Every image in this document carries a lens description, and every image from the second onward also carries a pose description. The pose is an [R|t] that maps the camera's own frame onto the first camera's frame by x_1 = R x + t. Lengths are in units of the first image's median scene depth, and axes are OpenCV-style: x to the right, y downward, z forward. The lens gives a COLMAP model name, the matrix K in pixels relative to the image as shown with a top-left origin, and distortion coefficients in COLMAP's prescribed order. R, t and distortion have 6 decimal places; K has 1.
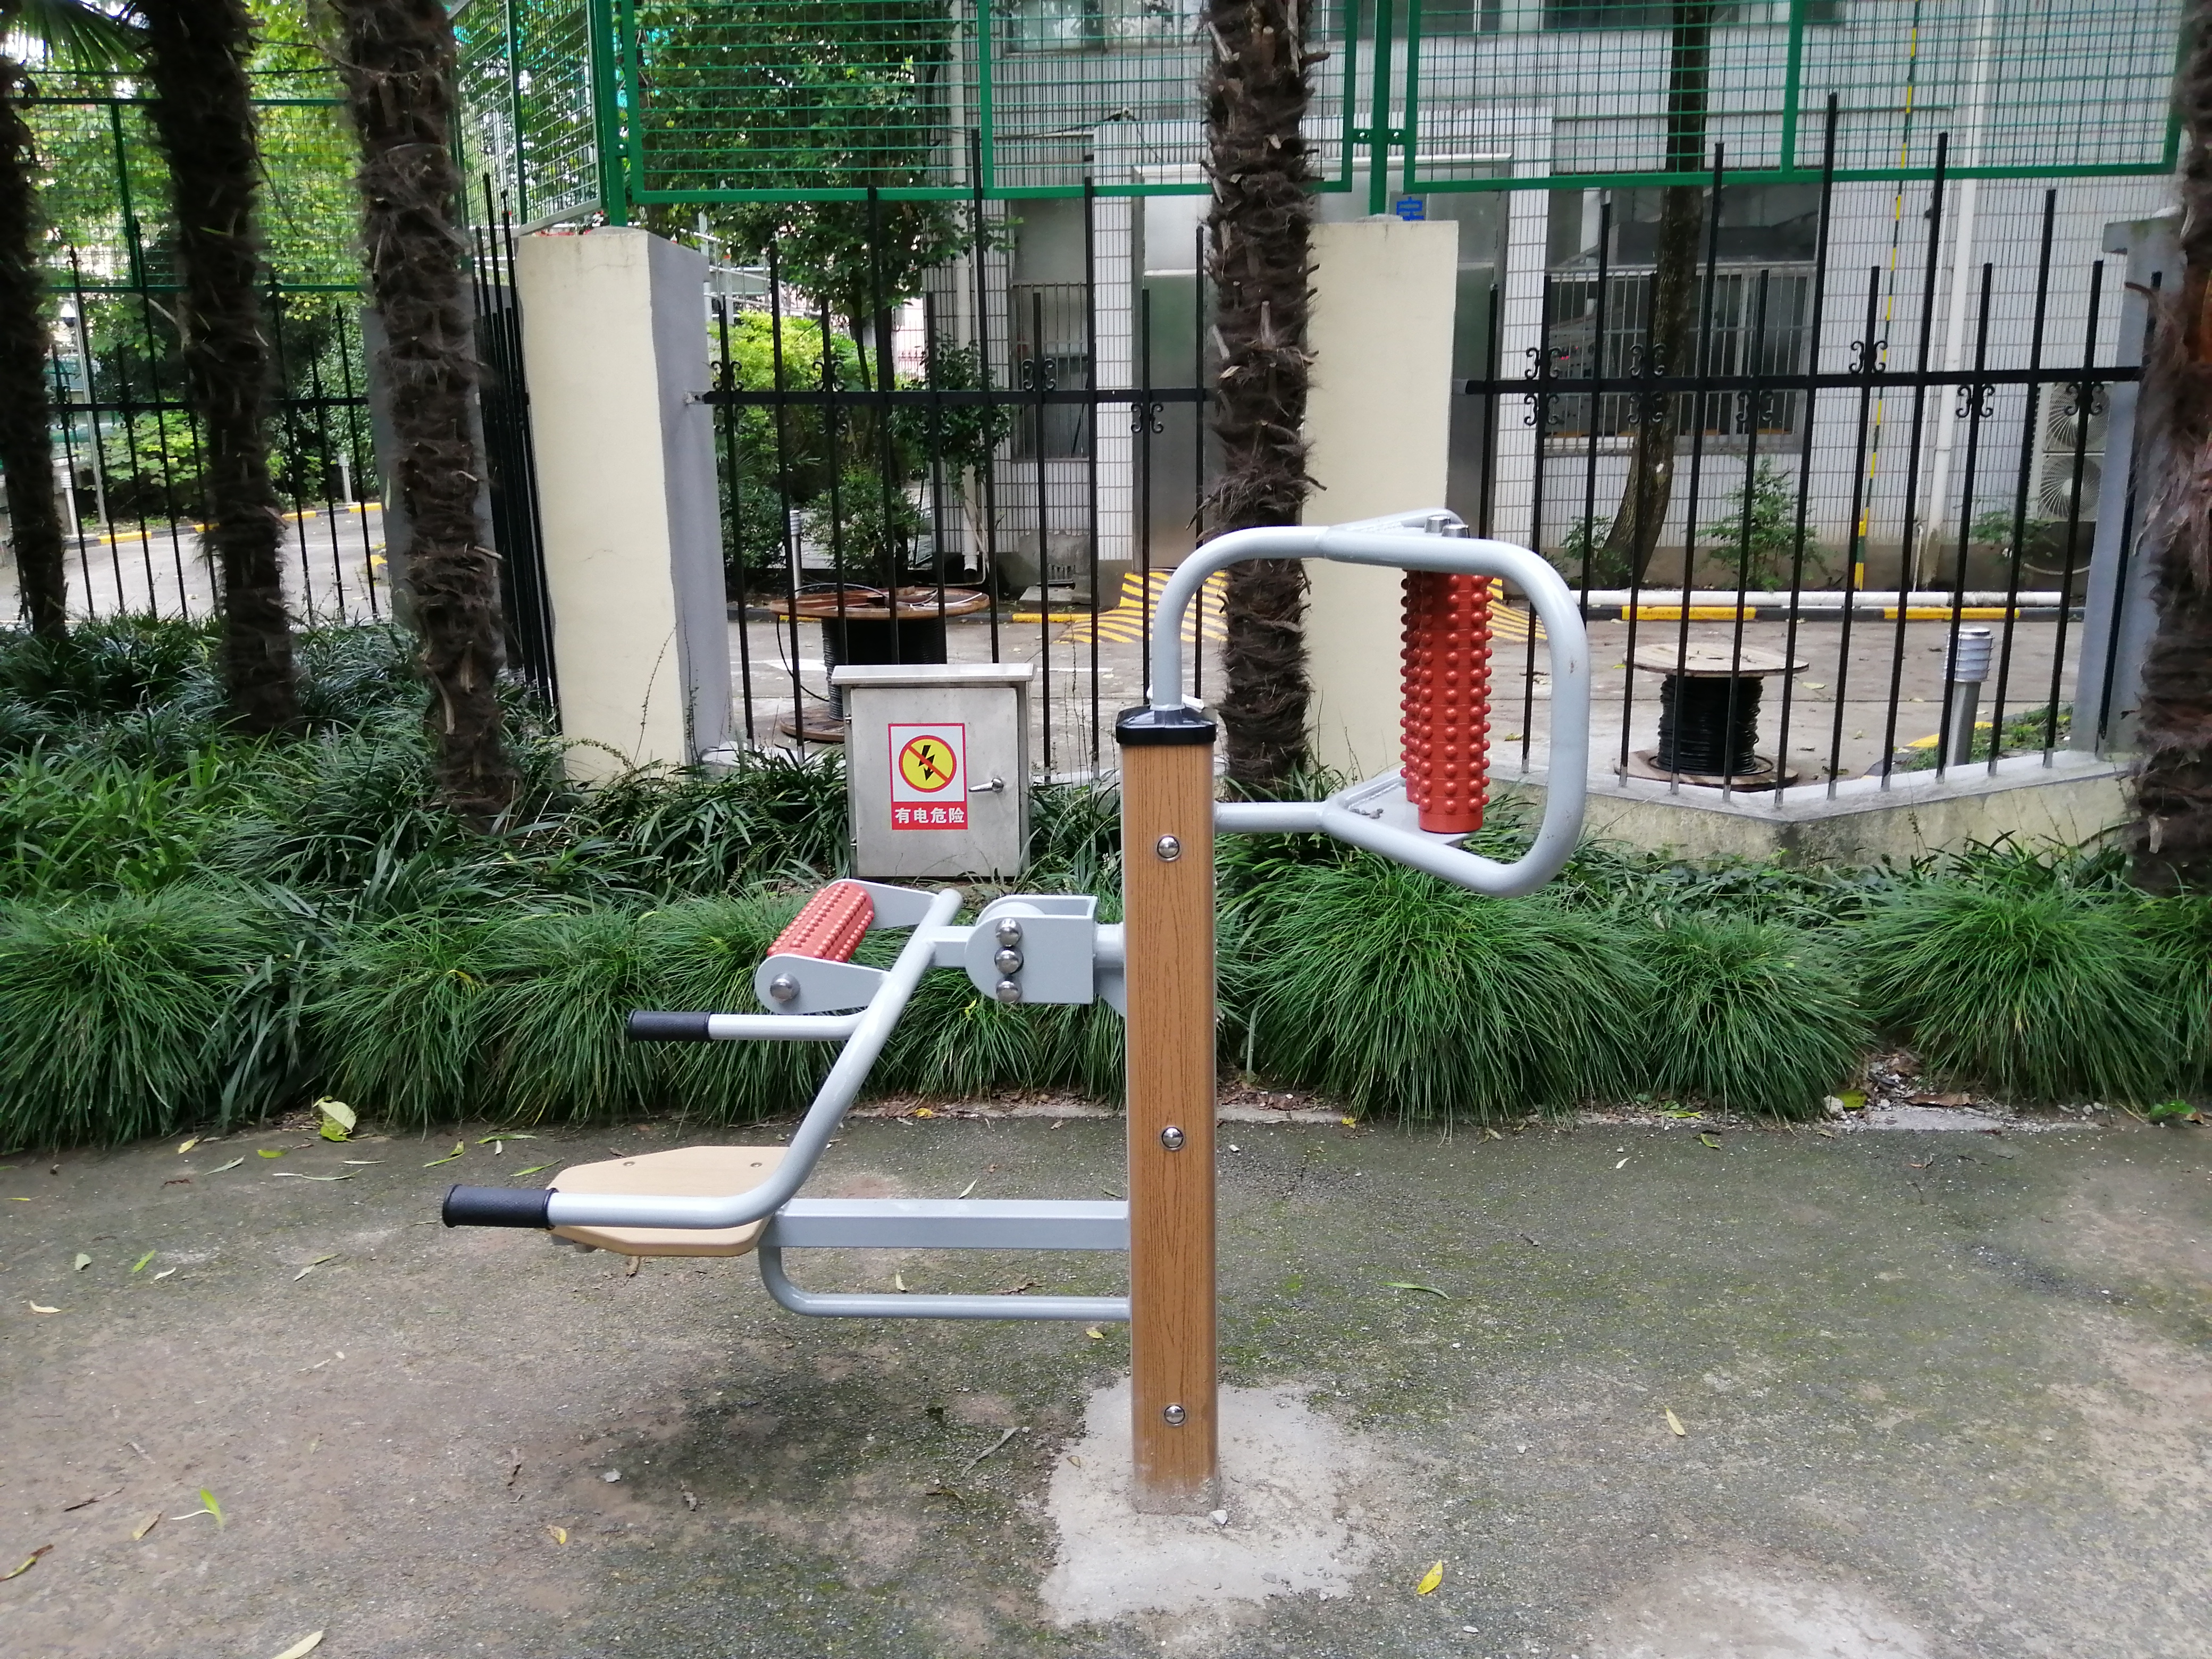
lens RADIAL K [[1678.6, 0, 1099.9], [0, 1678.6, 785.8], [0, 0, 1]] dist [0.119029, -0.174918]
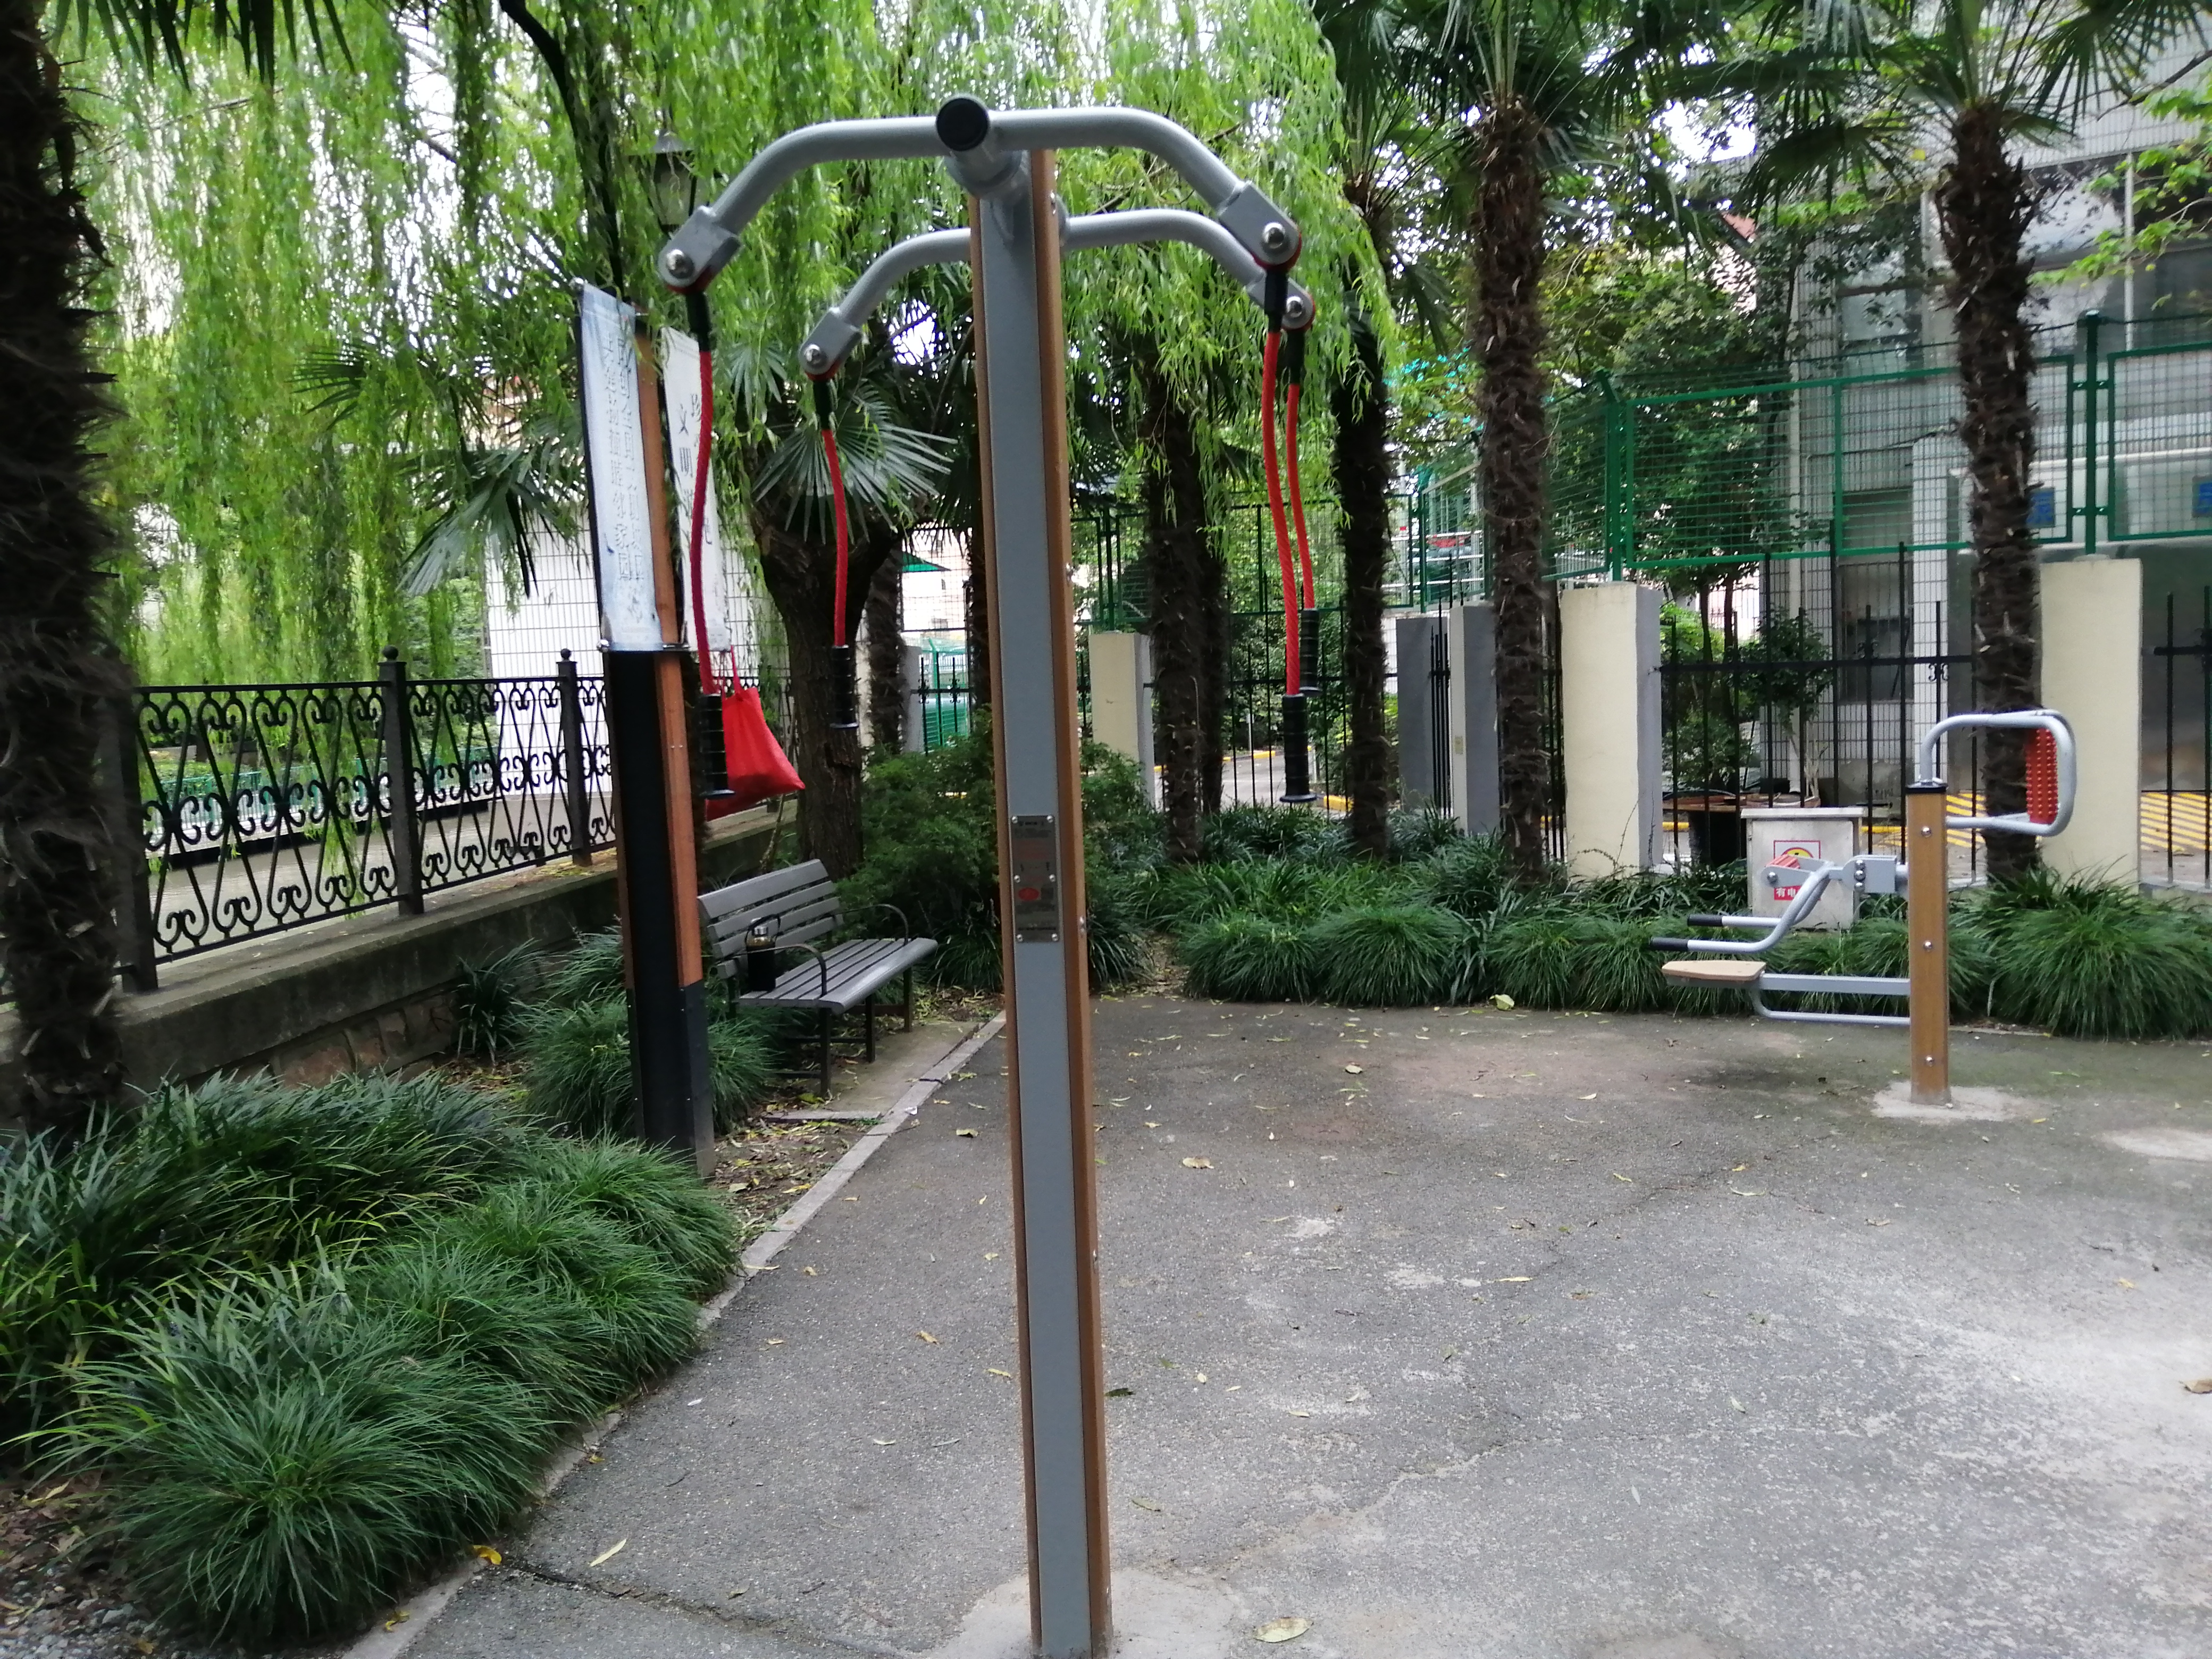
lens RADIAL K [[1678.6, 0, 1099.9], [0, 1678.6, 785.8], [0, 0, 1]] dist [0.119029, -0.174918]
pose [[0.900399, 0.006655, -0.435015, 0.017234], [-0.070657, 0.988846, -0.131119, 0.182591], [0.429290, 0.148796, 0.890825, -0.890648]]
